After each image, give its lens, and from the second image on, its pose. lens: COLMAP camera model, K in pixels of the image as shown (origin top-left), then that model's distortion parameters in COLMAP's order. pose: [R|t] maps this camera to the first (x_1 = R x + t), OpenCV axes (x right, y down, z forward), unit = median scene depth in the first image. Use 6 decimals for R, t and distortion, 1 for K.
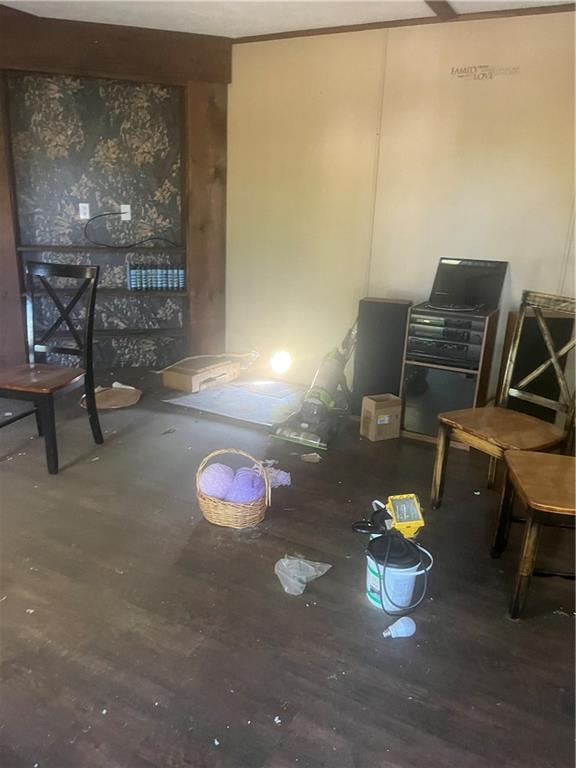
lens RADIAL K [[560.1, 0, 291.1], [0, 560.1, 385.3], [0, 0, 1]] dist [0.010763, -0.006650]
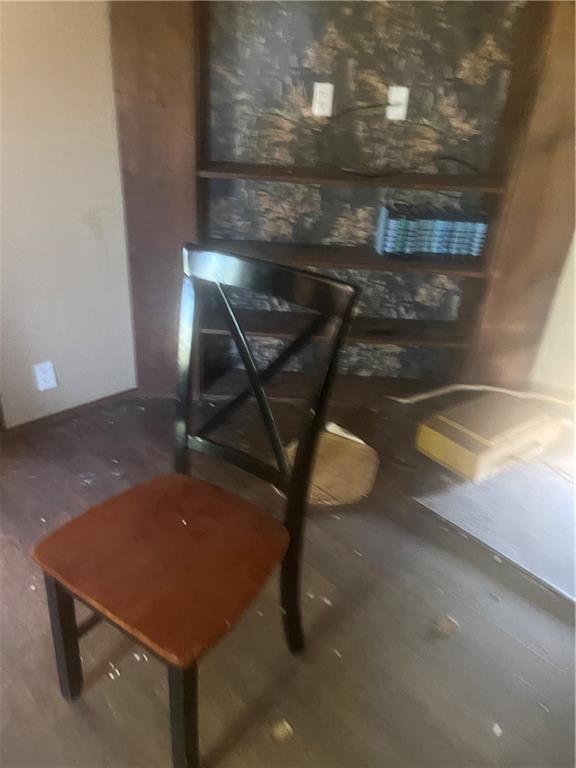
lens RADIAL K [[560.1, 0, 283.7], [0, 560.1, 384.9], [0, 0, 1]] dist [0.010763, -0.006650]
pose [[0.931050, 0.187436, -0.313073, -0.180015], [-0.124236, 0.969558, 0.211005, -0.151119], [0.343092, -0.157561, 0.925993, 0.439088]]
